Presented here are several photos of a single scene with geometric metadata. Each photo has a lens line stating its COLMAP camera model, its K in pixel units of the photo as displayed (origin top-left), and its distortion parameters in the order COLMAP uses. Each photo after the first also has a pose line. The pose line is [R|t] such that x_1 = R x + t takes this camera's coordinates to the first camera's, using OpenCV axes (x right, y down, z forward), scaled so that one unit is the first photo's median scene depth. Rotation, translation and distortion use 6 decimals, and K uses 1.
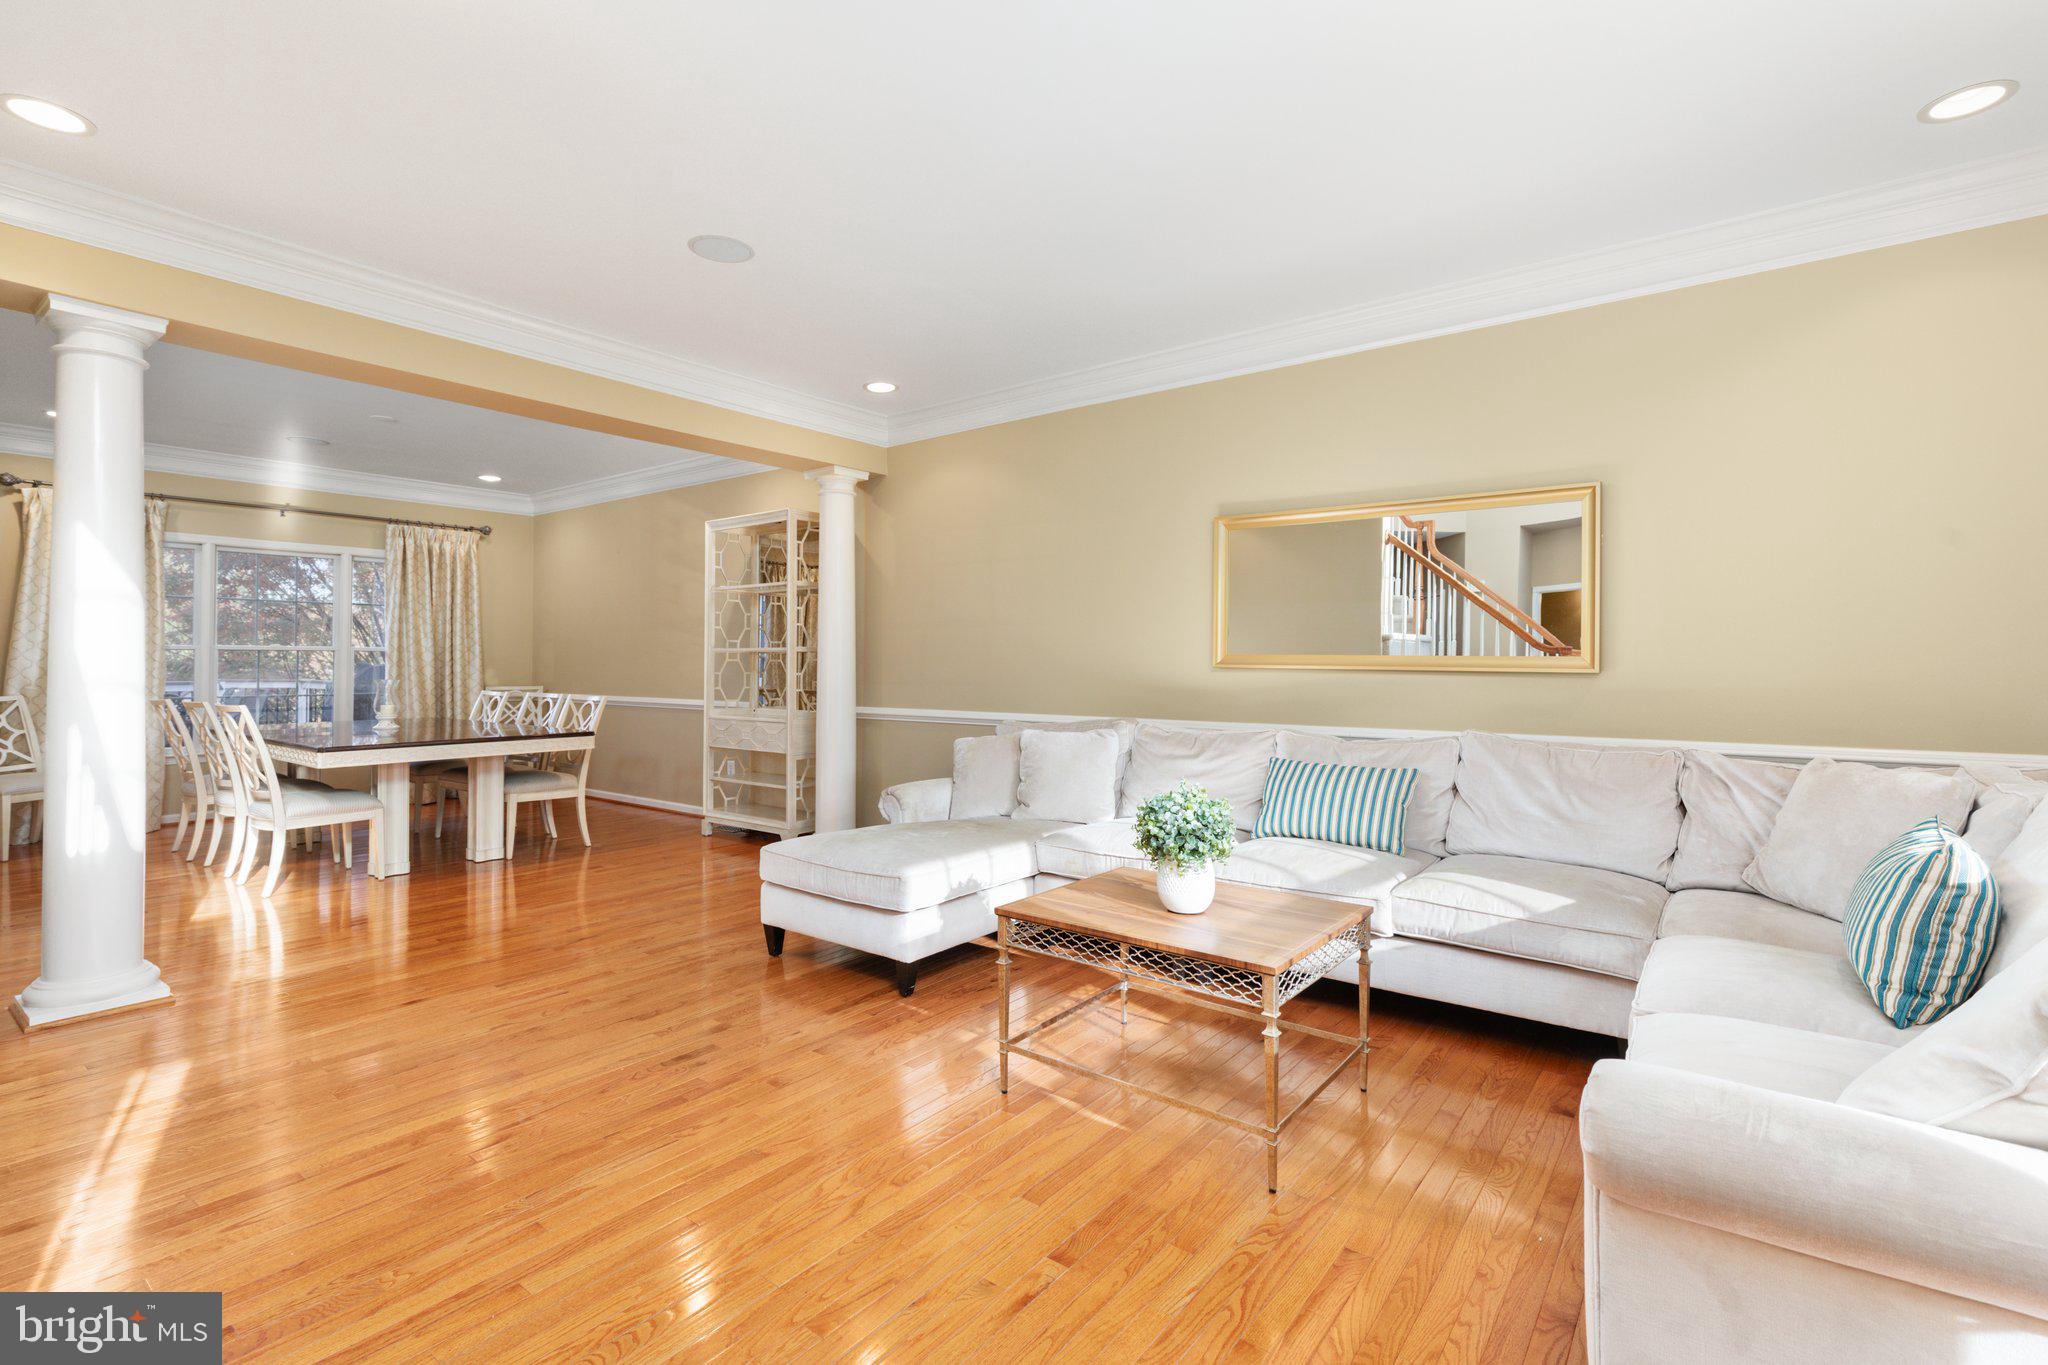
lens RADIAL K [[931.1, 0, 1025.5], [0, 931.1, 661.3], [0, 0, 1]] dist [-0.000183, 0.000037]
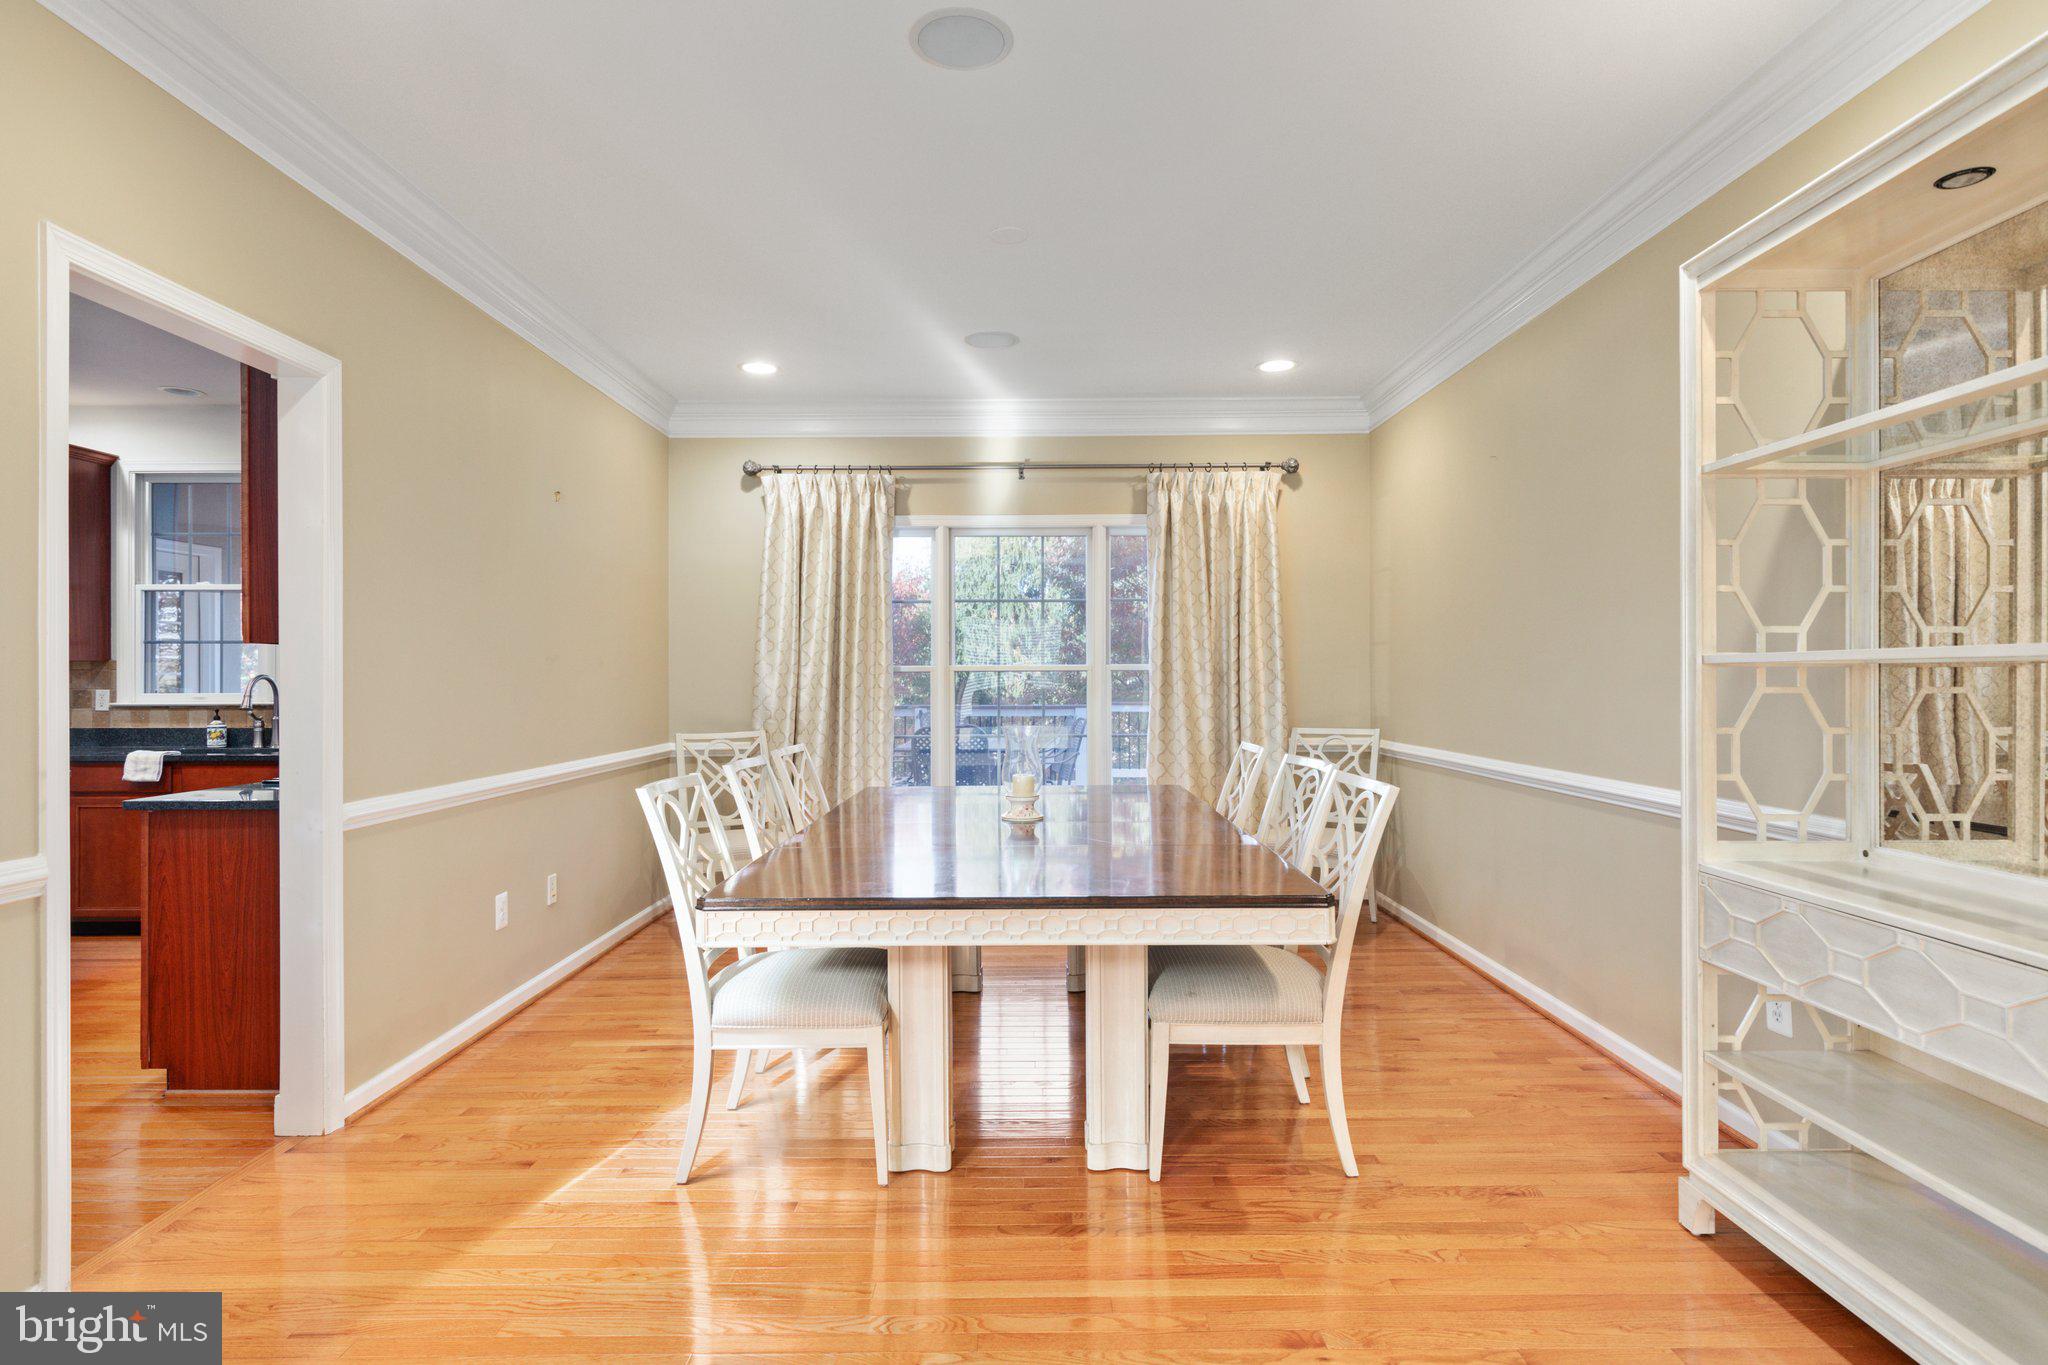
lens RADIAL K [[1069.7, 0, 1021.7], [0, 1069.7, 671.4], [0, 0, 1]] dist [-0.002663, -0.000383]
pose [[0.617554, -0.008494, -0.786482, -0.185921], [0.008369, 0.999956, -0.004227, -0.007827], [0.786484, -0.003972, 0.617598, 0.565588]]
